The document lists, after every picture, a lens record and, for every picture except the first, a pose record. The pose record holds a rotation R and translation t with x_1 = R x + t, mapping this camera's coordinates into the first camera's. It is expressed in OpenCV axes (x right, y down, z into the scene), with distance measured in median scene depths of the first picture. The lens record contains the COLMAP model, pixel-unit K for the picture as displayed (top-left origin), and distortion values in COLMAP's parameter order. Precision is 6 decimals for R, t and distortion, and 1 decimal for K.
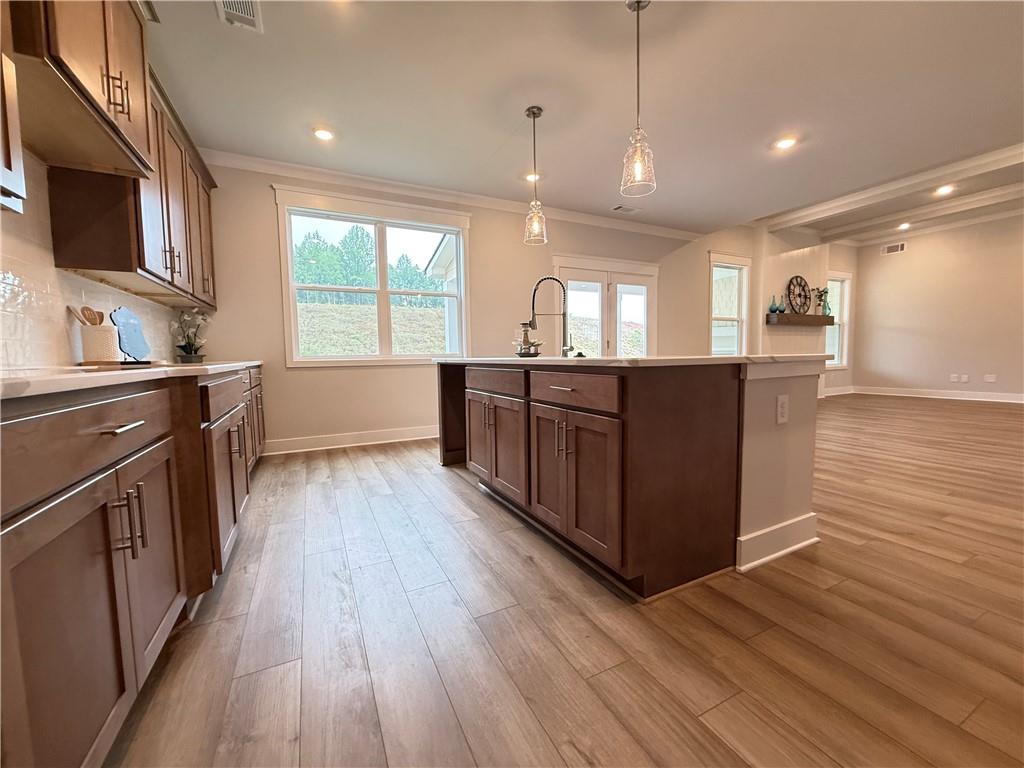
lens RADIAL K [[406.6, 0, 511.5], [0, 406.6, 383.4], [0, 0, 1]] dist [-0.001492, 0.000178]
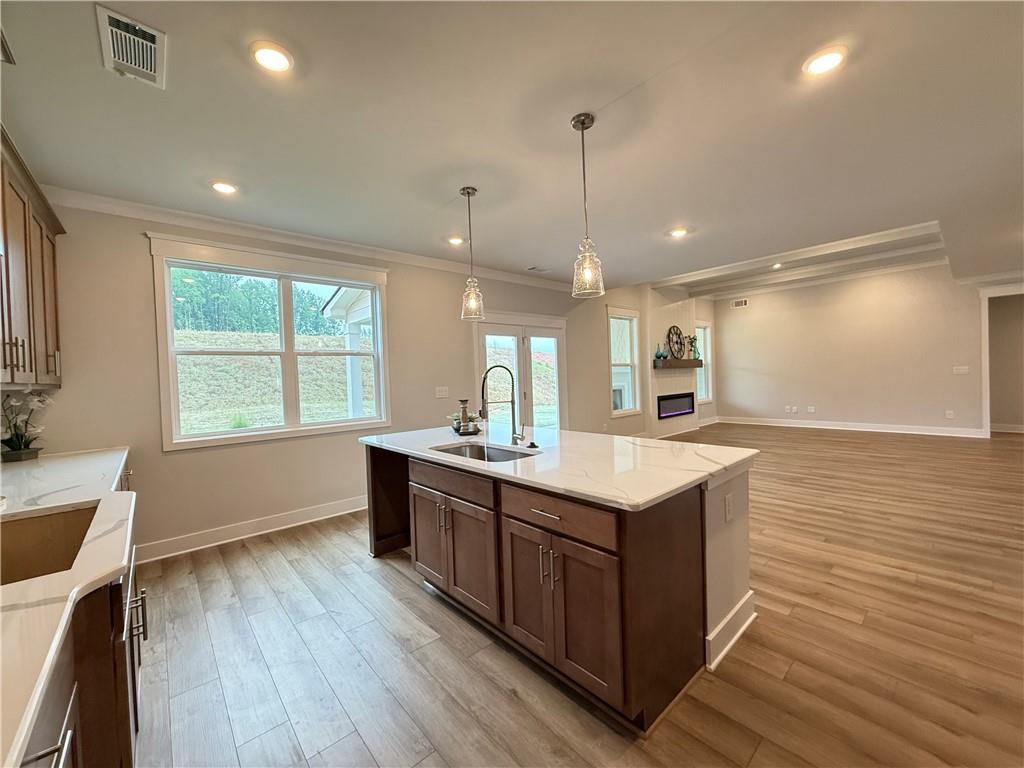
lens RADIAL K [[406.6, 0, 511.2], [0, 406.6, 383.3], [0, 0, 1]] dist [-0.001492, 0.000178]
pose [[0.965592, -0.020764, 0.259231, -0.103352], [0.035233, 0.998062, -0.051293, -0.128580], [-0.257663, 0.058662, 0.964452, 0.030664]]
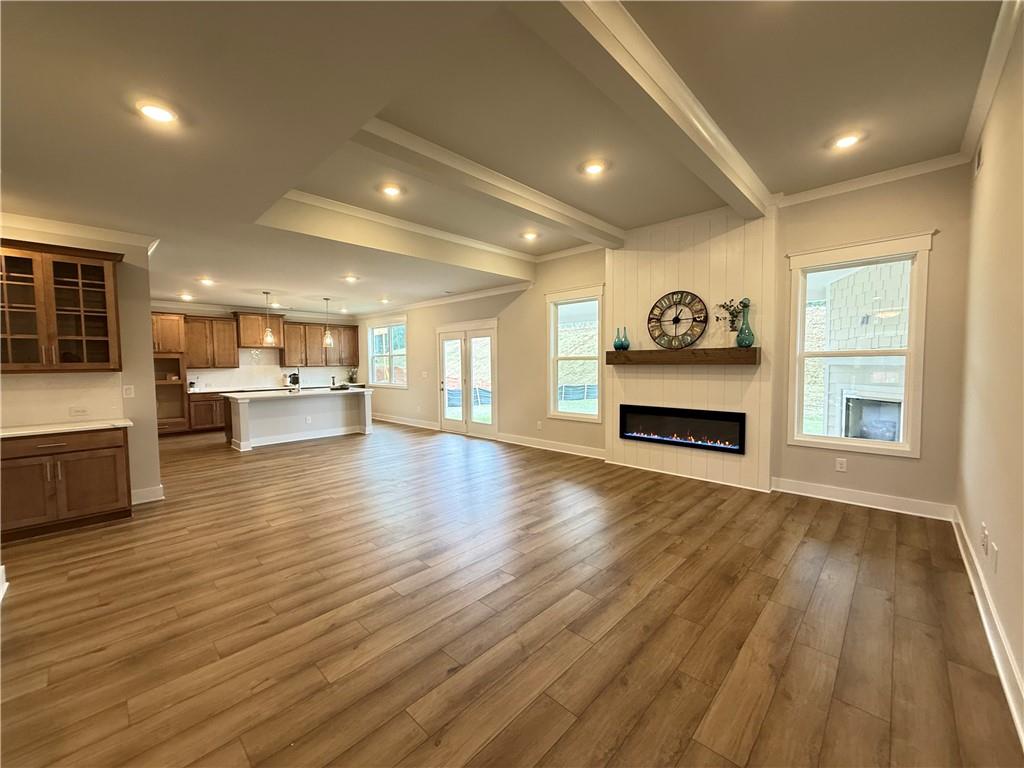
lens RADIAL K [[406.6, 0, 509.7], [0, 406.6, 383.7], [0, 0, 1]] dist [-0.001492, 0.000178]
pose [[0.338665, 0.061720, -0.938881, 2.746243], [-0.059516, 0.997253, 0.044089, -0.274799], [0.939023, 0.040947, 0.341408, 1.130027]]
